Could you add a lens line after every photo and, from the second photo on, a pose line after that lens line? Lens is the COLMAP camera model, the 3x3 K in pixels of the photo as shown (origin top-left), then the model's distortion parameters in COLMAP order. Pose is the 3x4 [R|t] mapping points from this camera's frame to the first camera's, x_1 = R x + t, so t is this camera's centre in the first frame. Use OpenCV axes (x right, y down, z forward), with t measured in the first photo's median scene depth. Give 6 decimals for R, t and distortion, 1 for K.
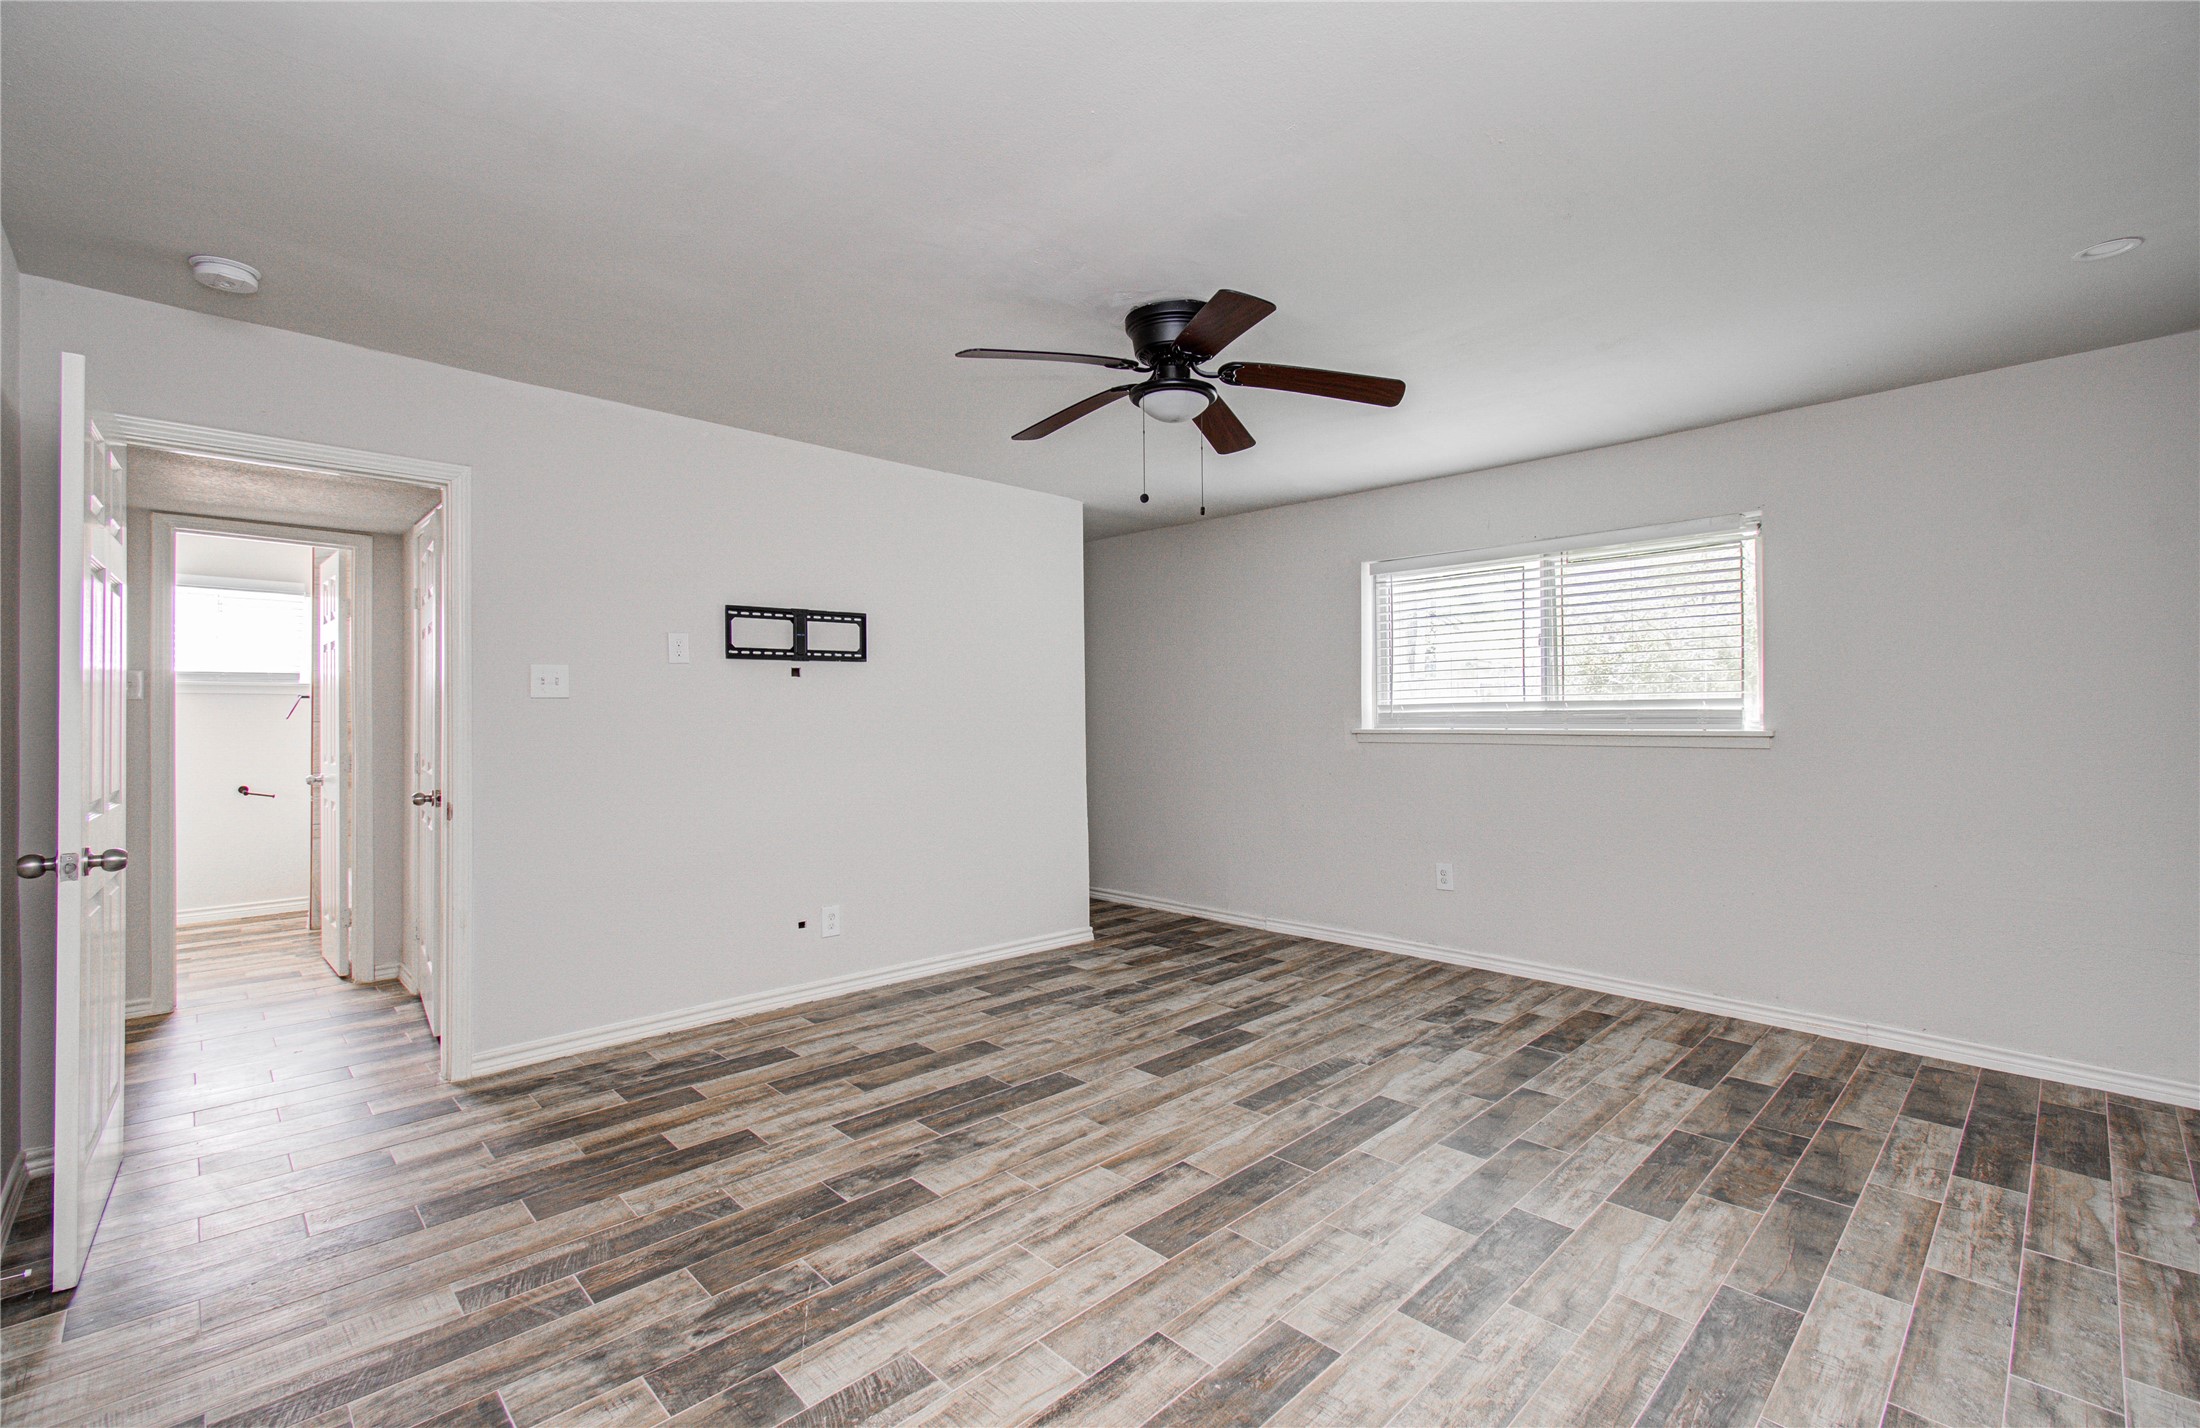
lens RADIAL K [[935.8, 0, 1100.0], [0, 935.8, 714.0], [0, 0, 1]] dist [-0.011982, 0.000694]
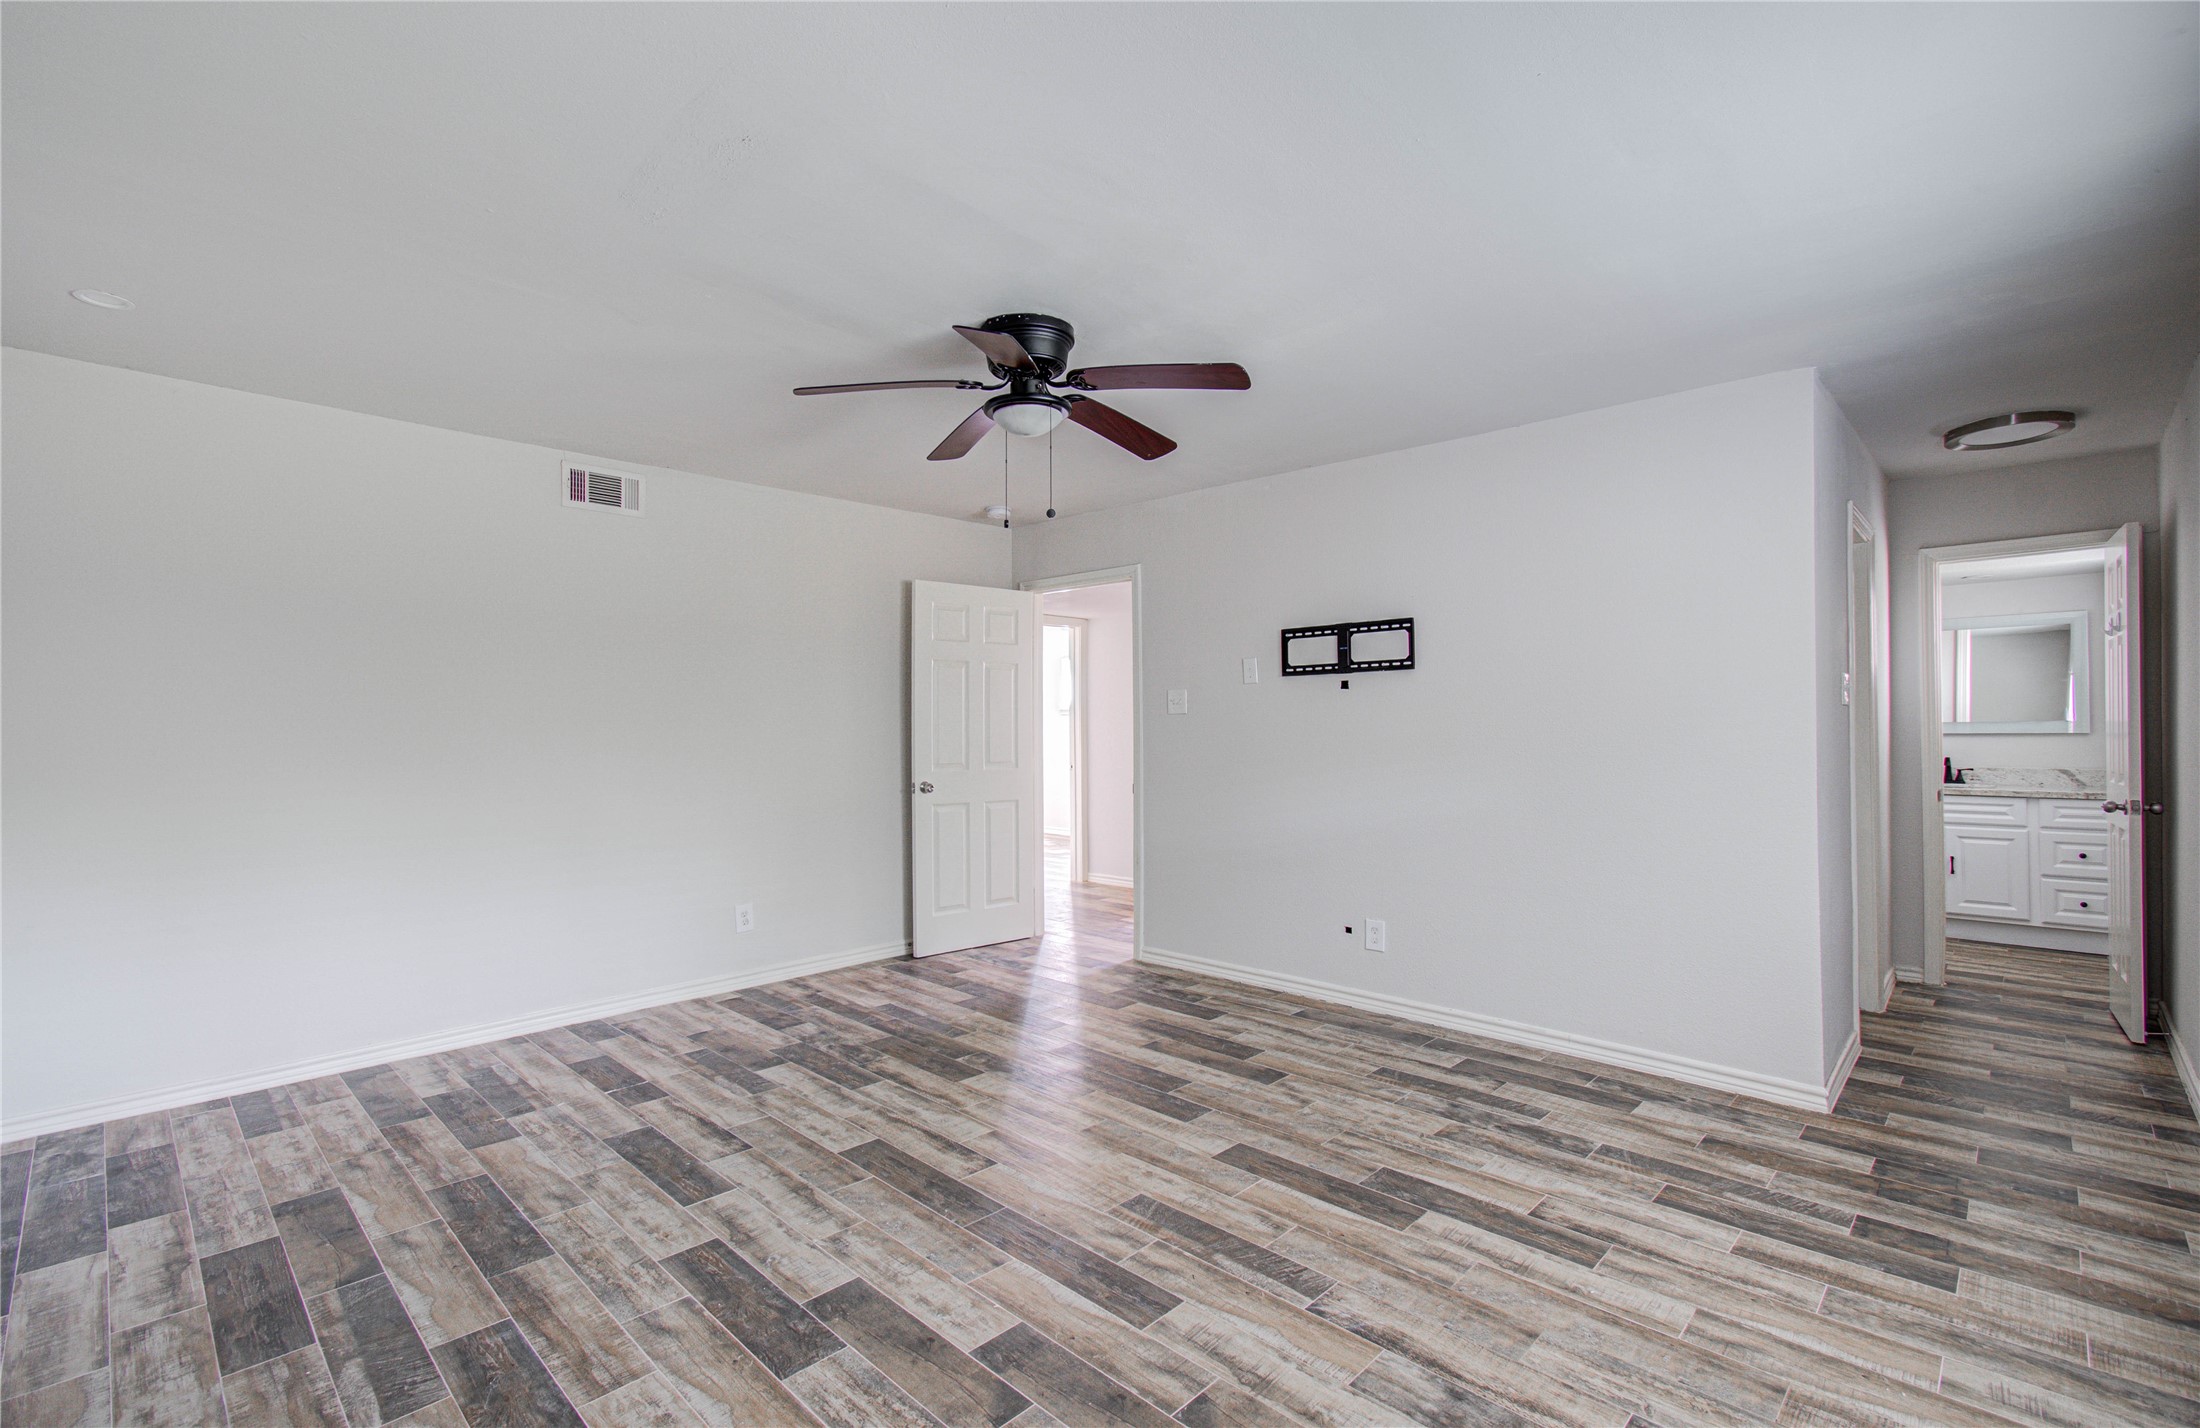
lens RADIAL K [[964.6, 0, 1087.1], [0, 964.6, 715.2], [0, 0, 1]] dist [-0.001518, 0.000612]
pose [[0.033350, -0.005964, -0.999426, 0.840211], [0.007788, 0.999953, -0.005707, -0.007590], [0.999413, -0.007594, 0.033395, 0.769668]]
